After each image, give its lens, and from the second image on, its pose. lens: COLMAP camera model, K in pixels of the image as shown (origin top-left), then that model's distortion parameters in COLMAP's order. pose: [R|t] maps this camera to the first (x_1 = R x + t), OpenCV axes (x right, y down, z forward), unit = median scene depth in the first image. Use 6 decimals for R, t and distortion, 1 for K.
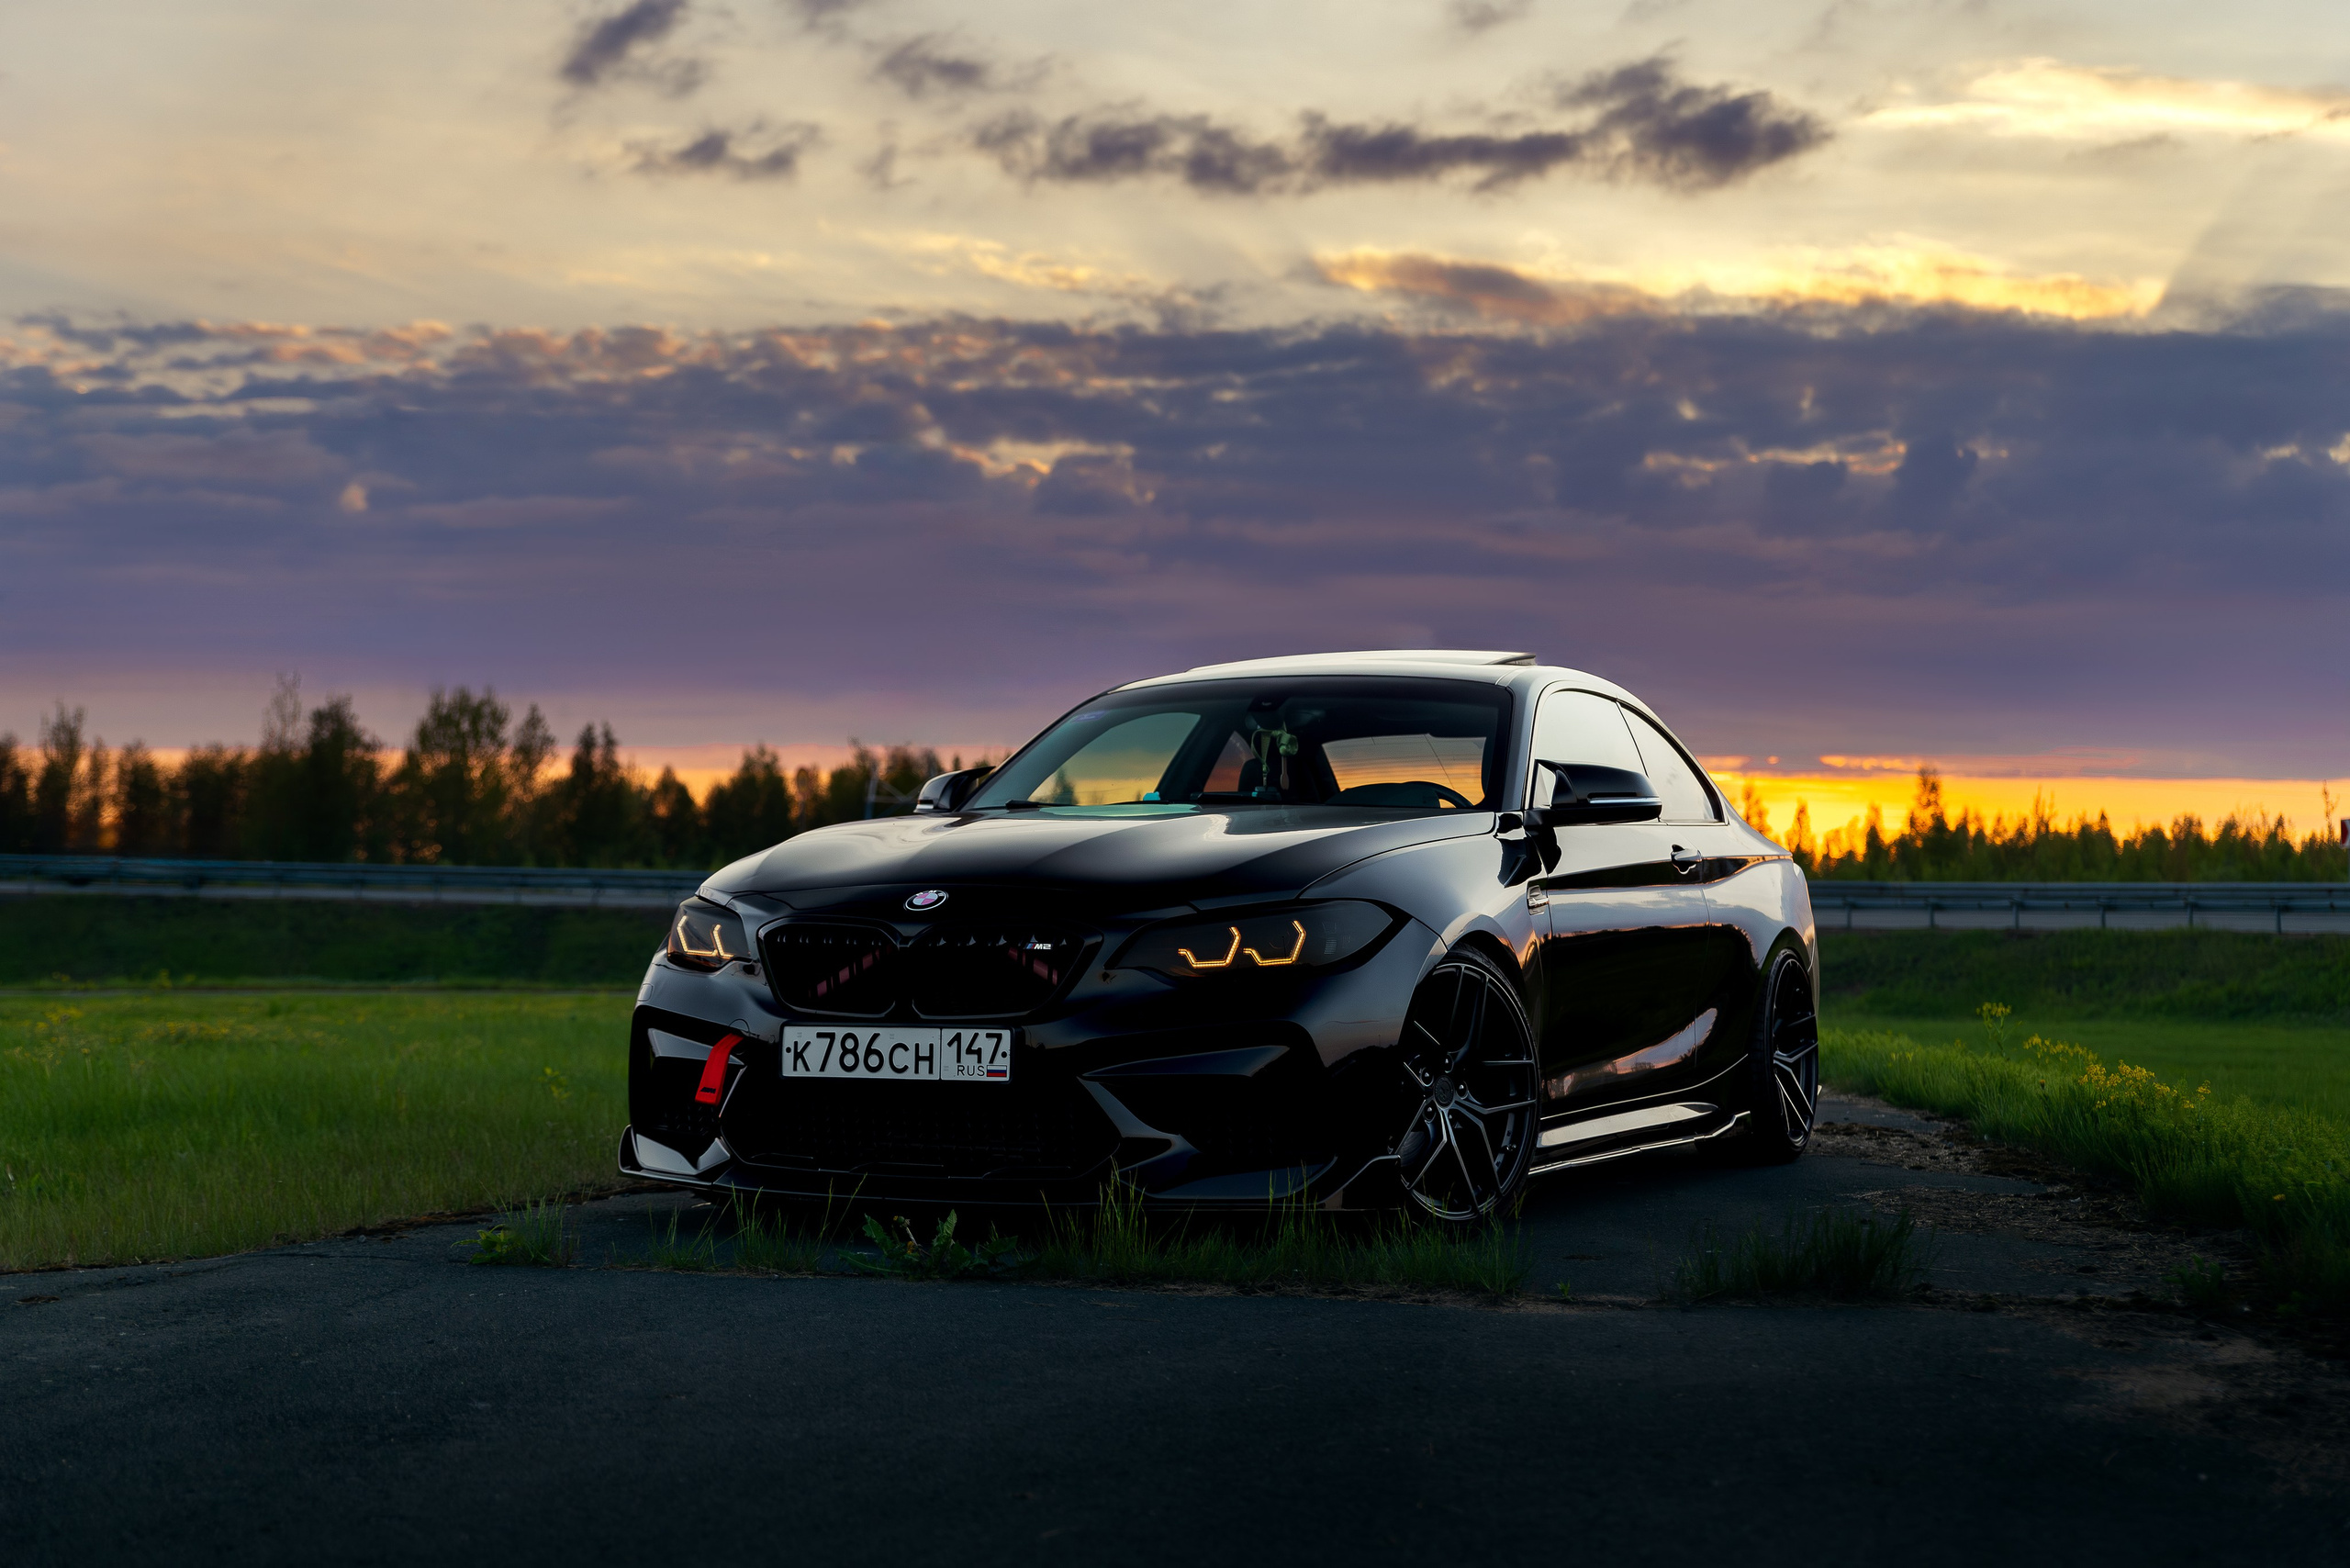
lens RADIAL K [[3492.4, 0, 1175.0], [0, 3492.4, 784.0], [0, 0, 1]] dist [0.005189, -0.024007]
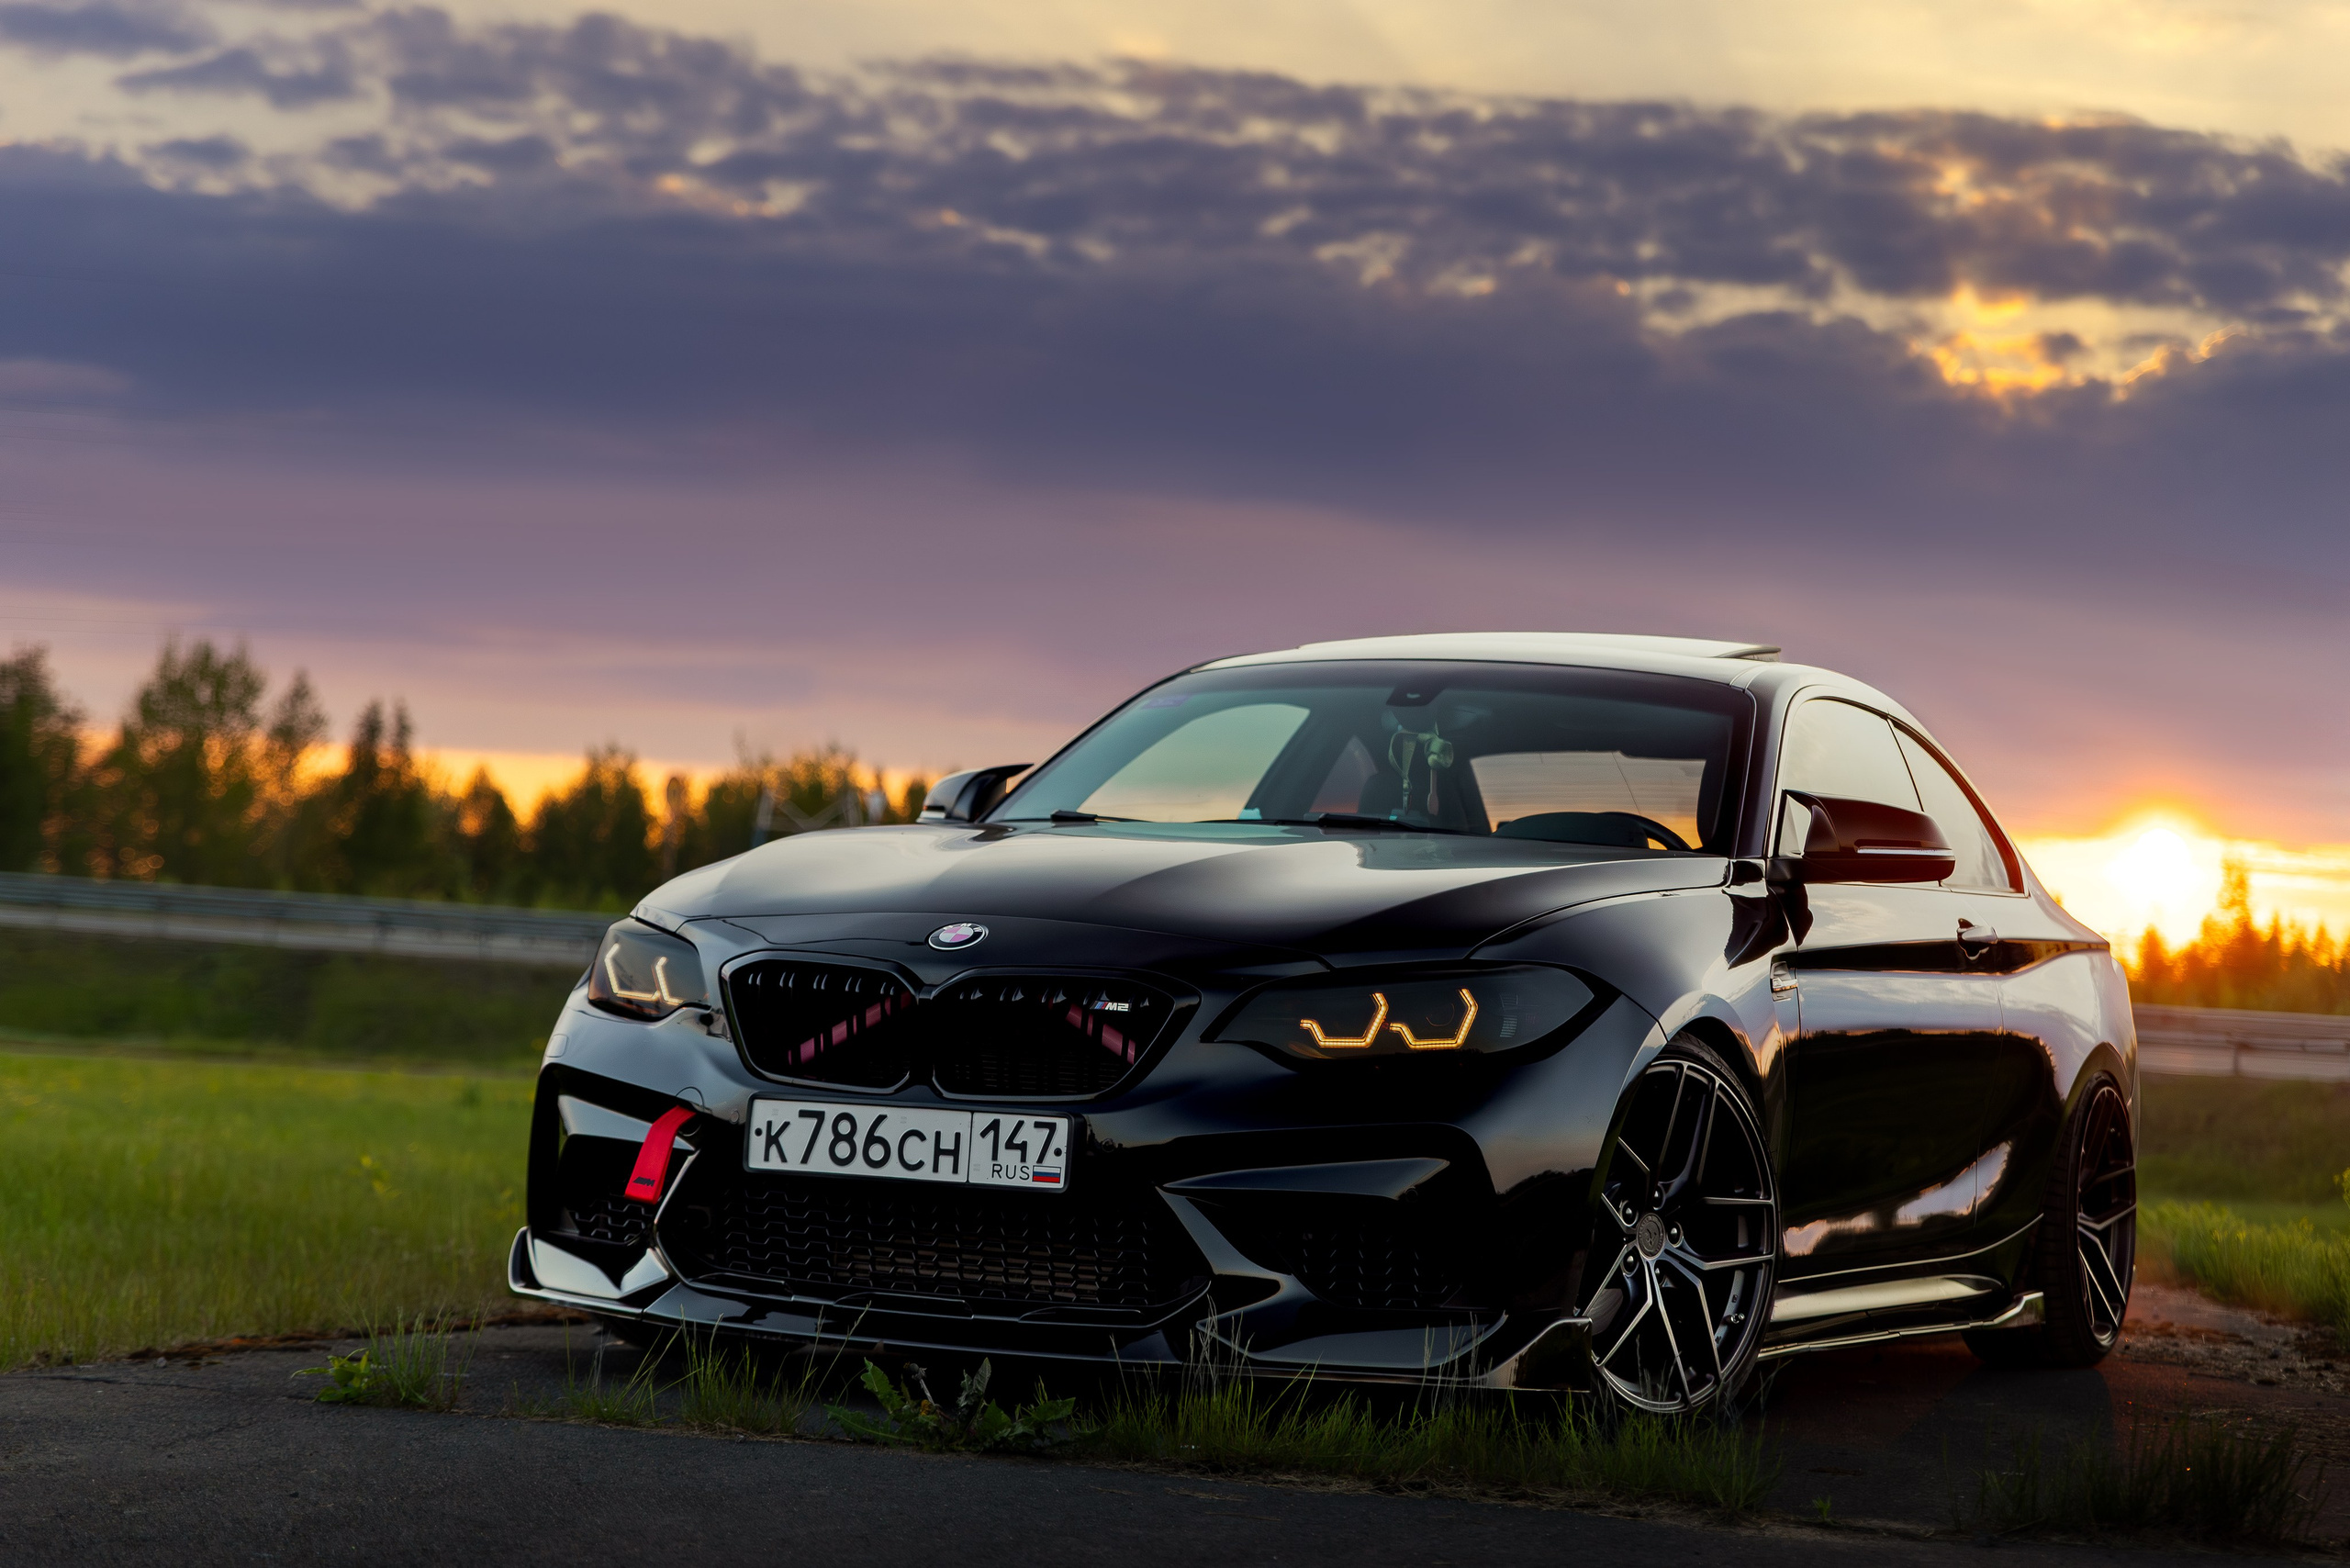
lens RADIAL K [[4856.4, 0, 1175.0], [0, 4856.4, 784.0], [0, 0, 1]] dist [0.024034, 0.069537]
pose [[0.998759, 0.049797, -0.000858, -0.024142], [-0.049803, 0.998721, -0.008709, 0.007363], [0.000423, 0.008741, 0.999962, -0.012583]]
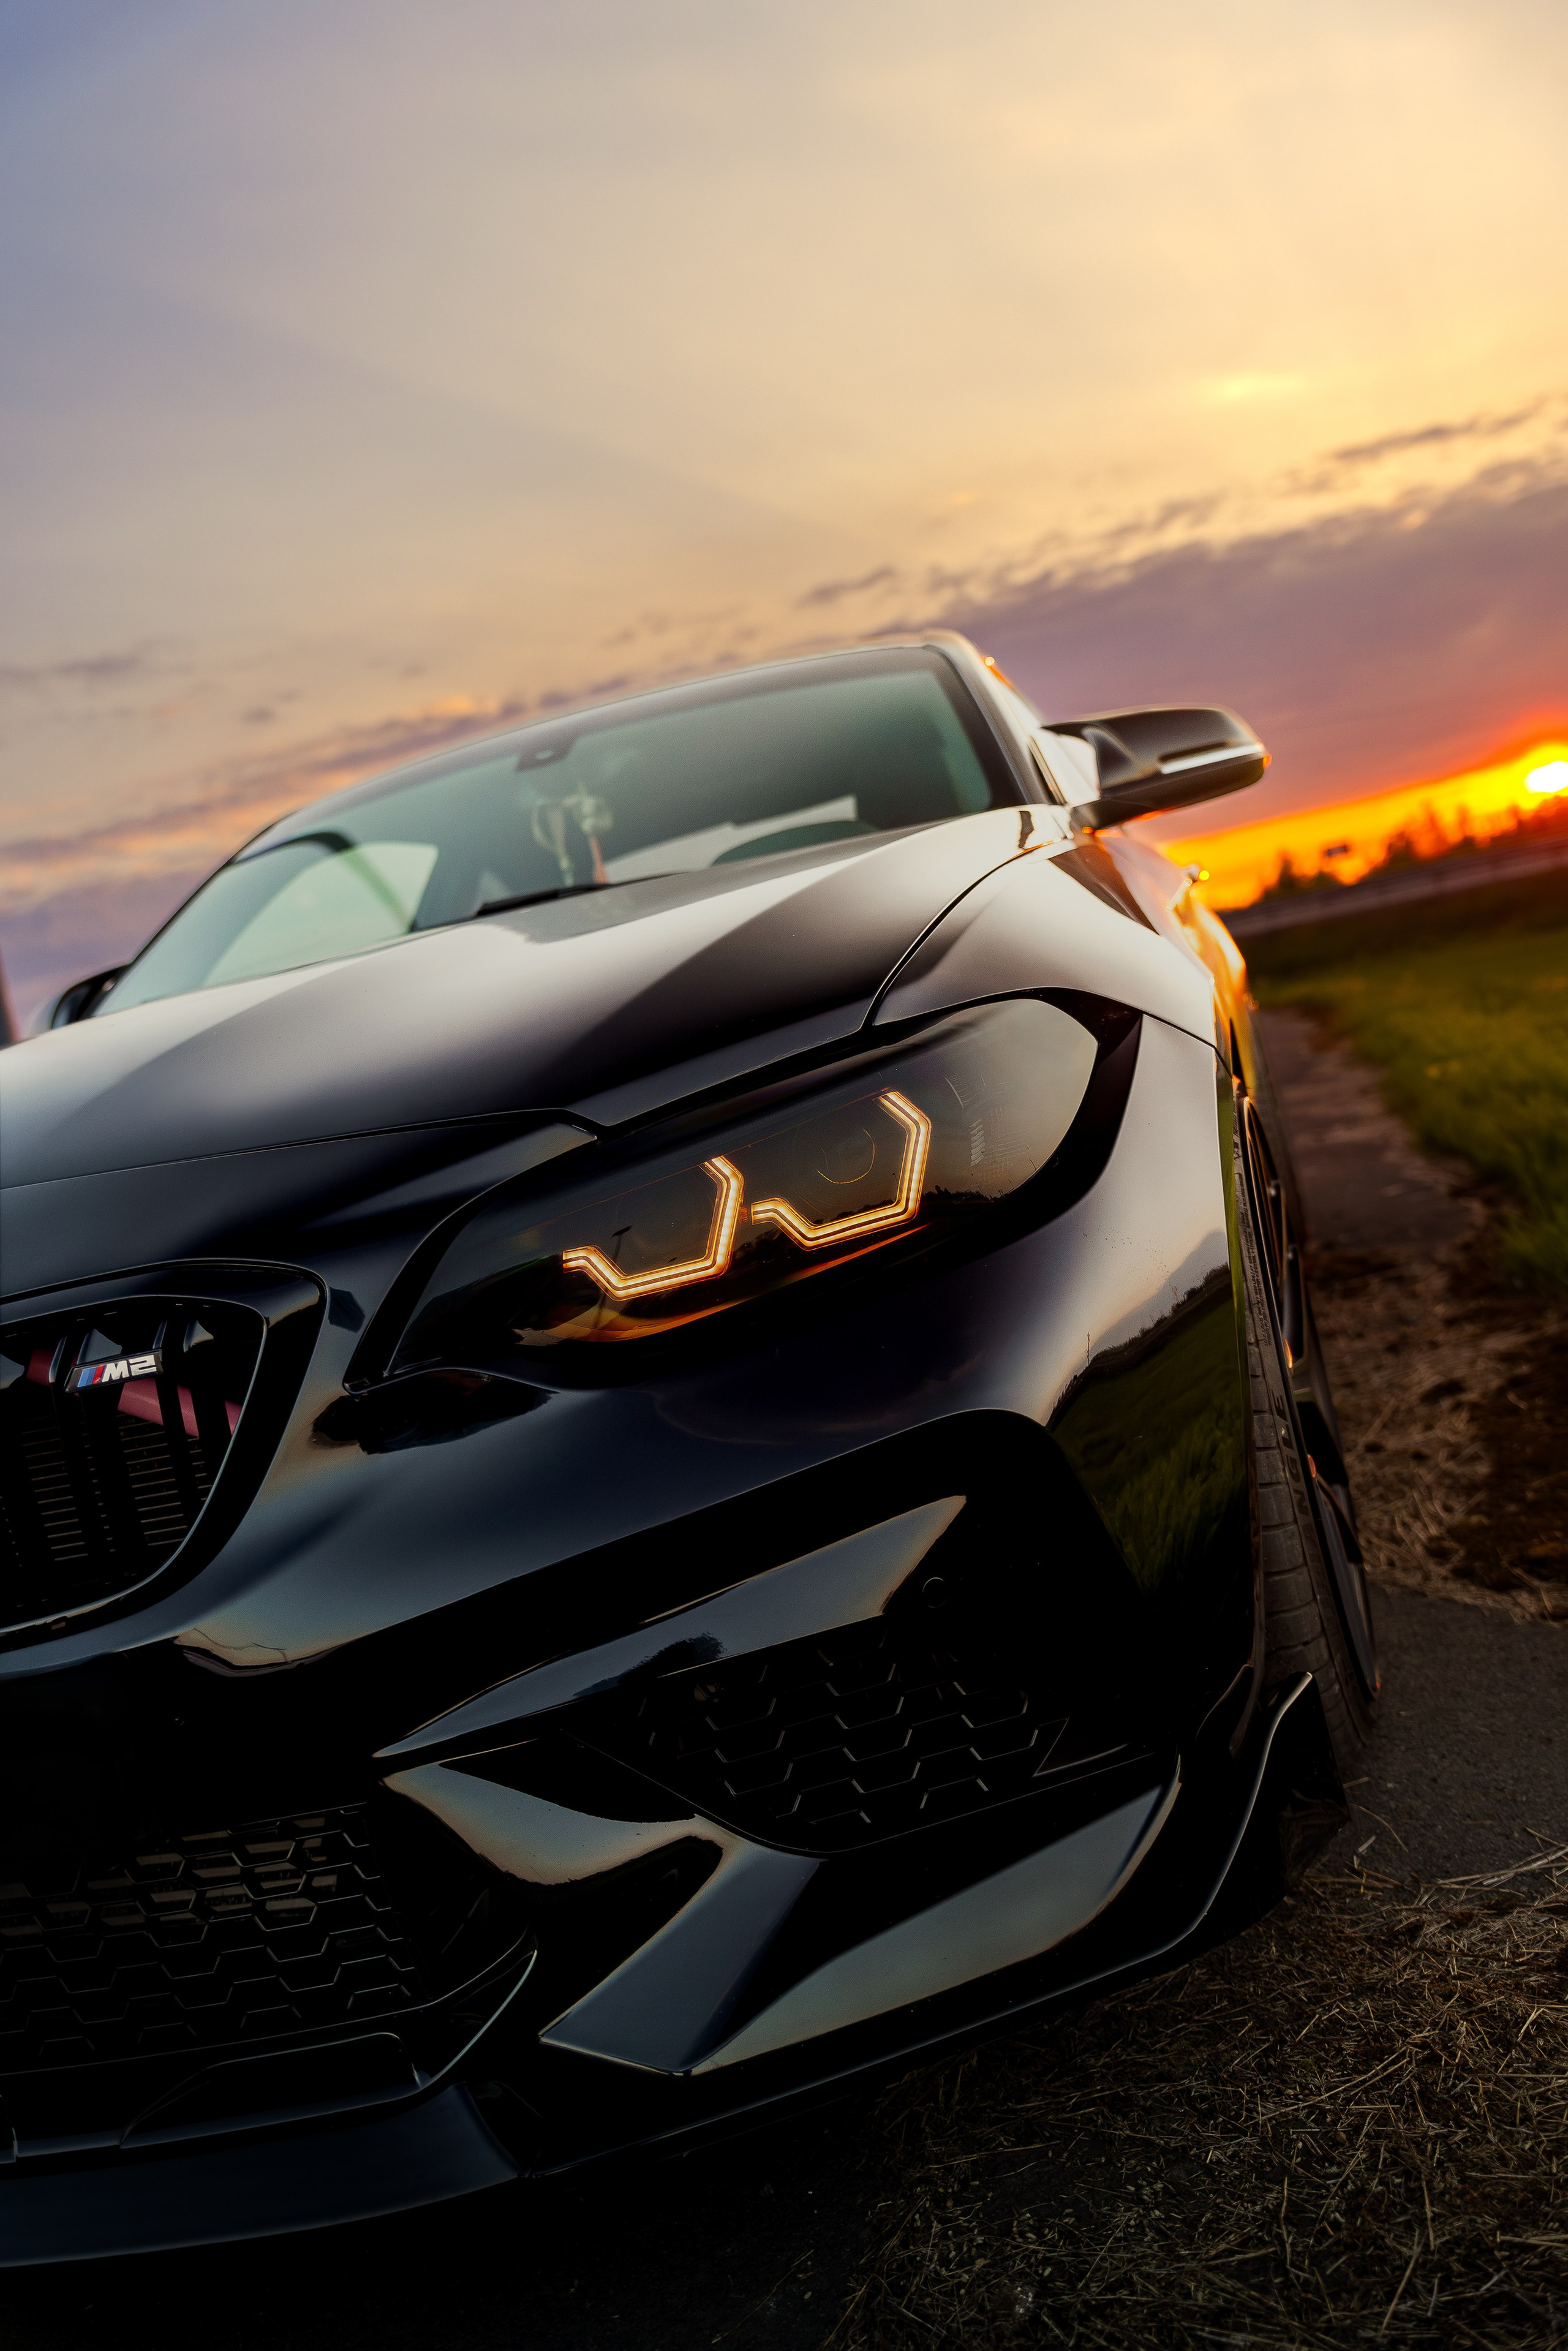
lens RADIAL K [[2022.0, 0, 784.0], [0, 2022.0, 1175.5], [0, 0, 1]] dist [0.006958, 0.003384]
pose [[0.958804, -0.235950, 0.158185, -0.006673], [0.221567, 0.969652, 0.103361, 0.022204], [-0.177772, -0.064054, 0.981985, 0.726559]]
